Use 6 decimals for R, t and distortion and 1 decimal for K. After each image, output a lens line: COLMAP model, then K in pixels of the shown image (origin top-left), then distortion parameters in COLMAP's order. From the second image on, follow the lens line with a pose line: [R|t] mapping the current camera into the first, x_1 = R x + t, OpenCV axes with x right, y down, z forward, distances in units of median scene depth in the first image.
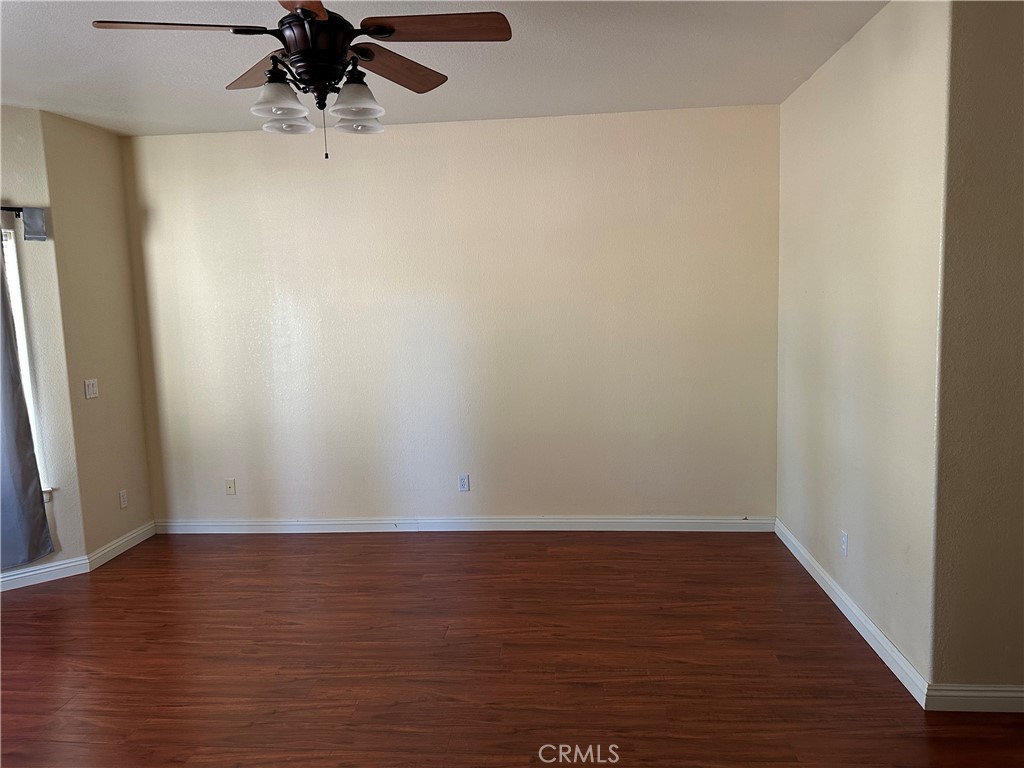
lens RADIAL K [[733.8, 0, 527.1], [0, 733.8, 385.5], [0, 0, 1]] dist [0.008869, -0.006935]
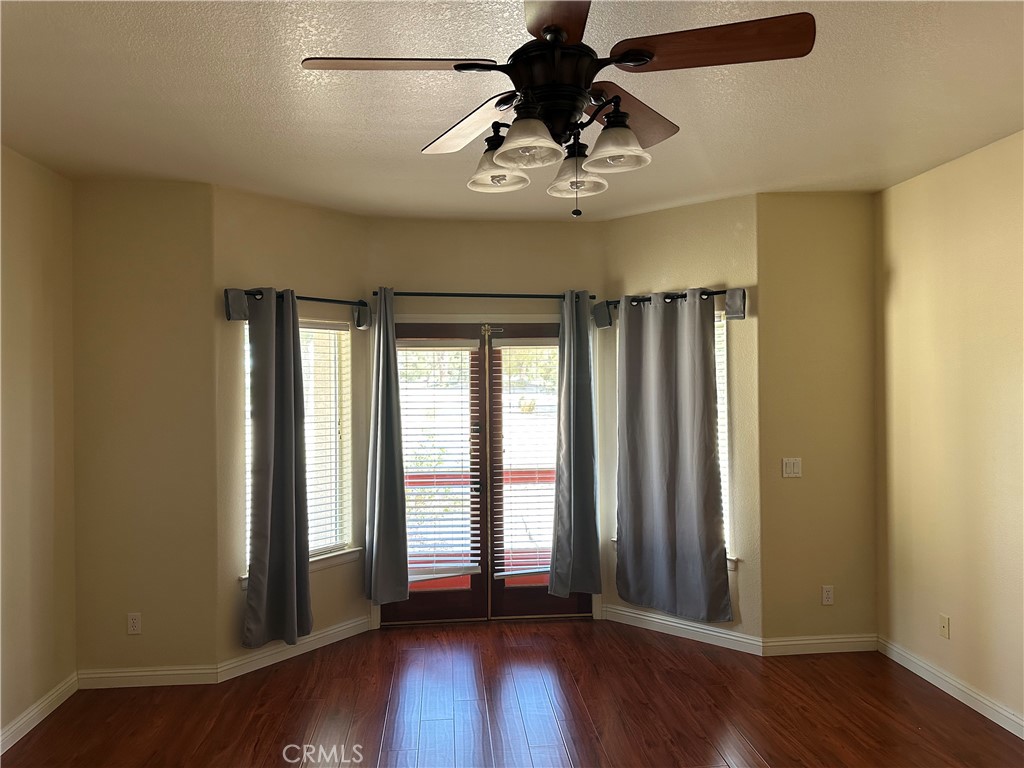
lens RADIAL K [[713.9, 0, 513.5], [0, 713.9, 393.8], [0, 0, 1]] dist [0.023023, -0.002128]
pose [[0.176437, 0.030370, -0.983843, 0.266171], [-0.116576, 0.993134, 0.009751, -0.059924], [0.977384, 0.112972, 0.178766, 0.487300]]
